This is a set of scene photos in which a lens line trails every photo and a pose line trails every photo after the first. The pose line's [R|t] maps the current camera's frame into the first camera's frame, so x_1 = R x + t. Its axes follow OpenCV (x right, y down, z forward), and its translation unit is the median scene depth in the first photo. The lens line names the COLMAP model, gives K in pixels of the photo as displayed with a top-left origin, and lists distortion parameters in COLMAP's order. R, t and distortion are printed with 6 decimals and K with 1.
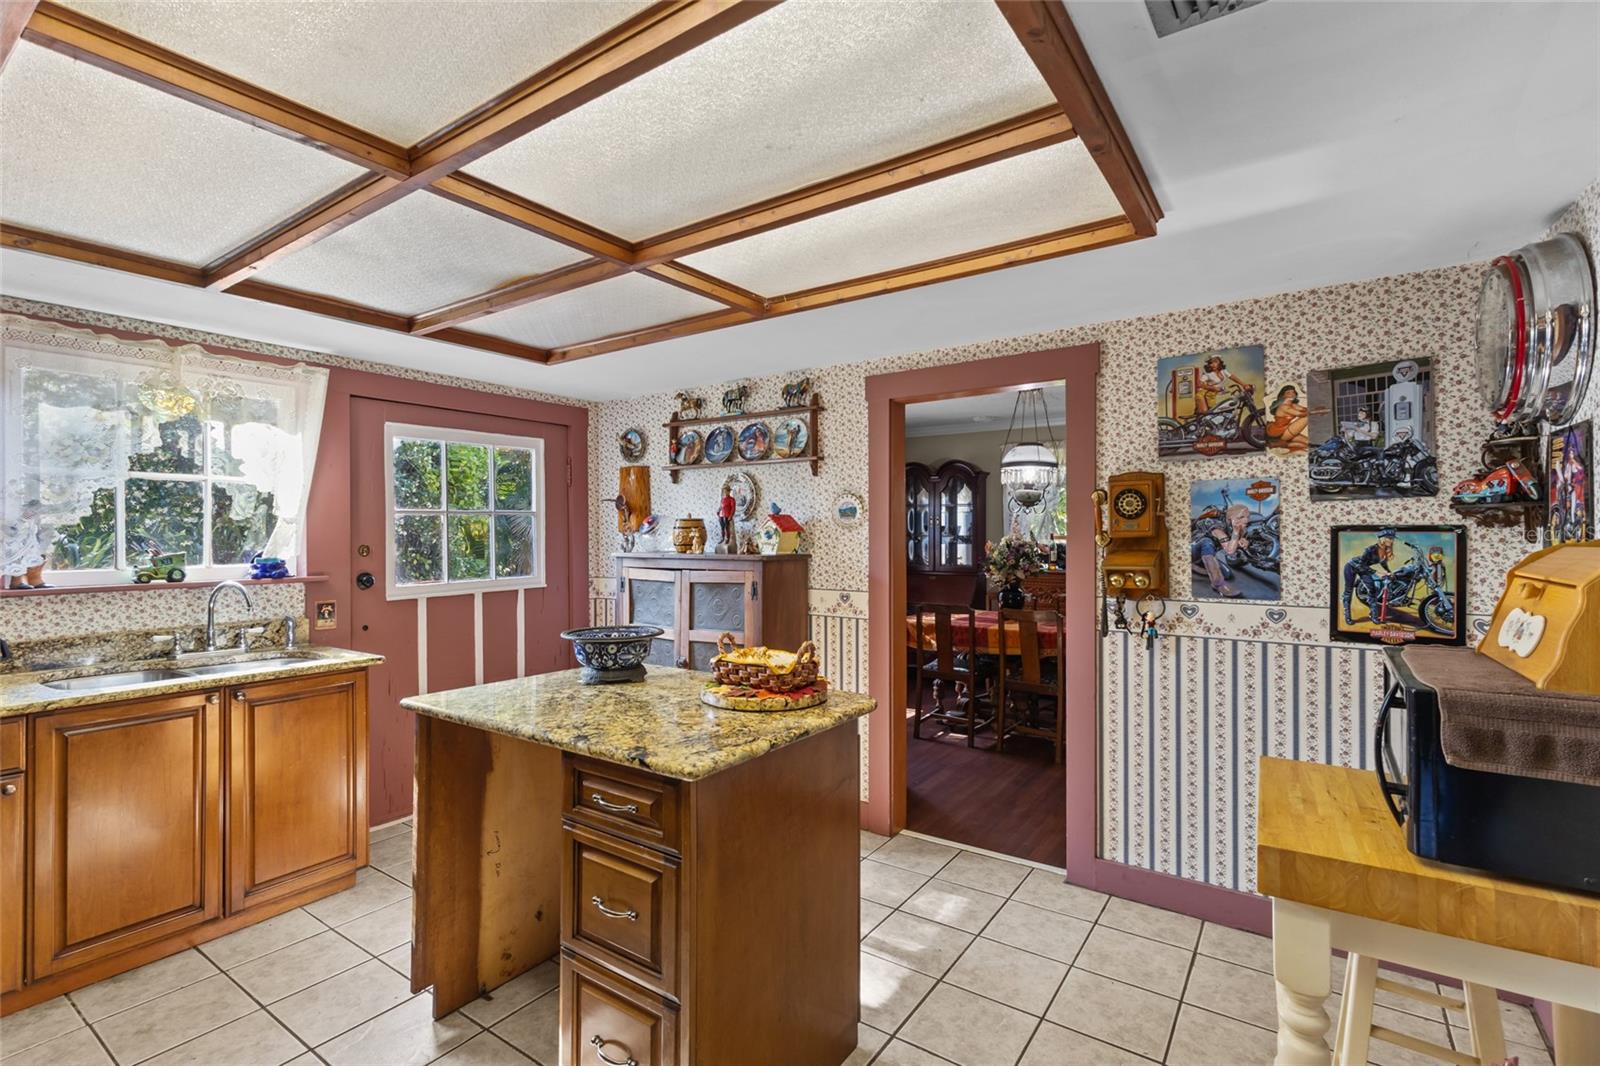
lens RADIAL K [[741.7, 0, 799.6], [0, 741.7, 532.4], [0, 0, 1]] dist [0.003498, 0.000951]
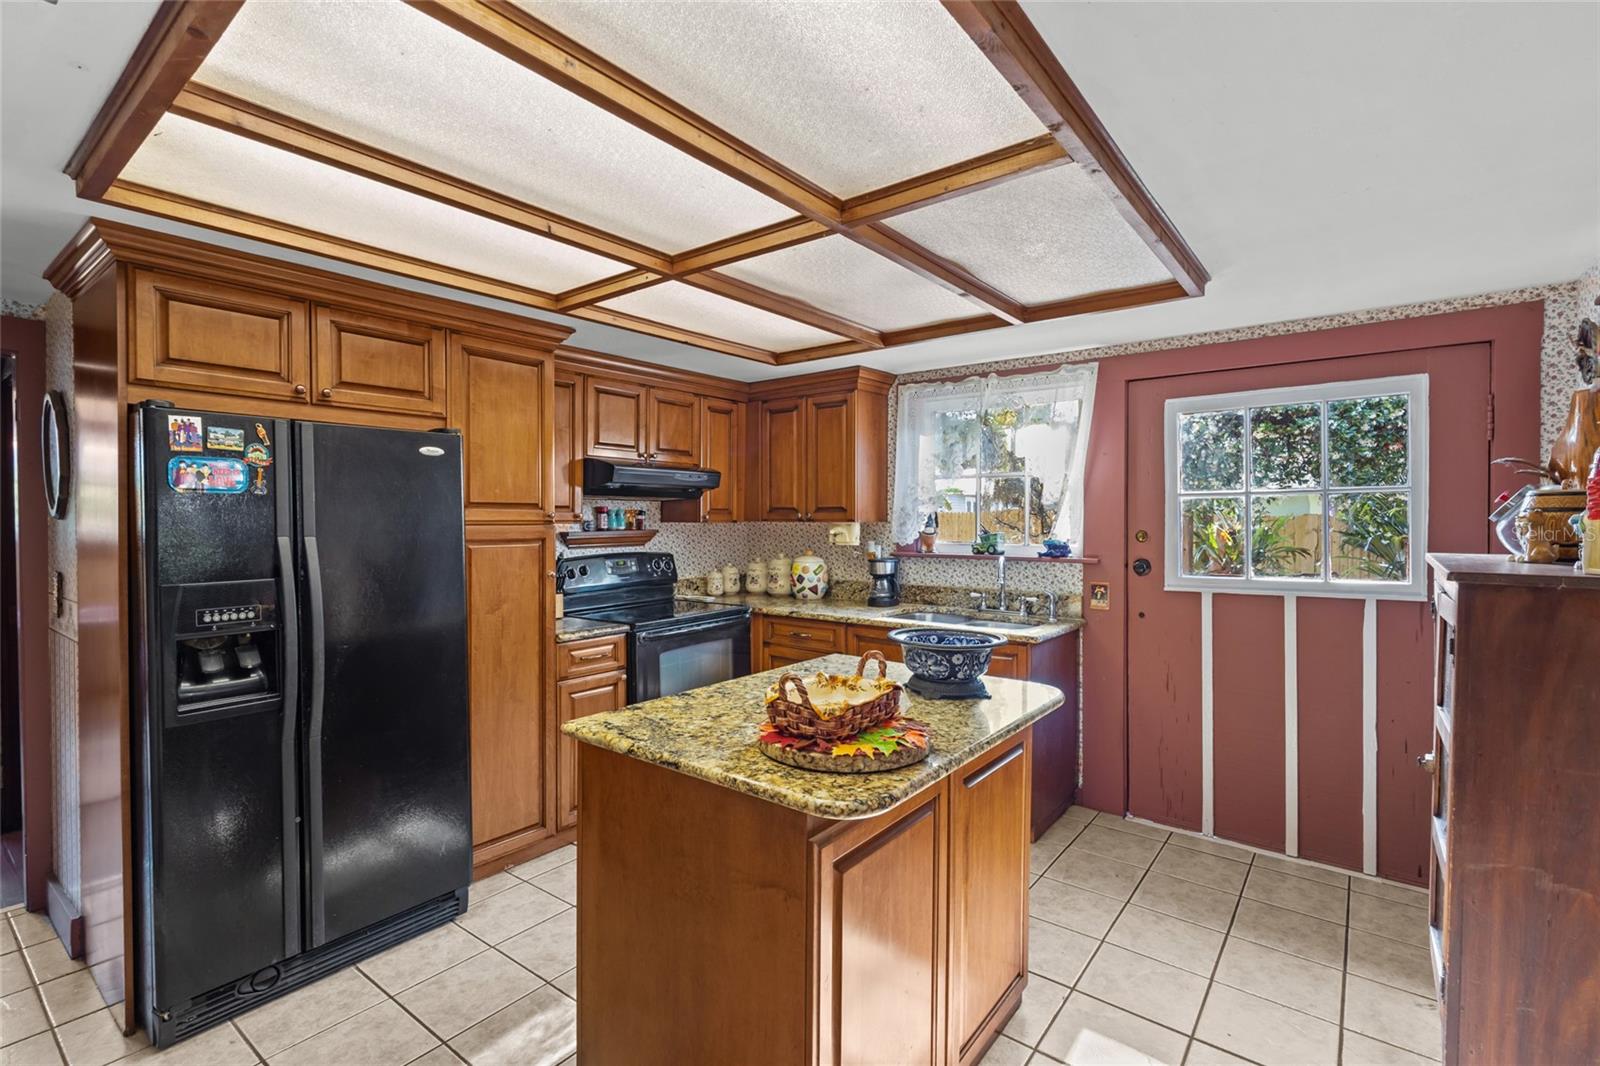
lens RADIAL K [[741.7, 0, 791.2], [0, 741.7, 531.6], [0, 0, 1]] dist [0.003498, 0.000951]
pose [[-0.060902, 0.023345, -0.997871, 0.476636], [0.002664, 0.999727, 0.023226, -0.006357], [0.998140, -0.001244, -0.060948, 0.680229]]
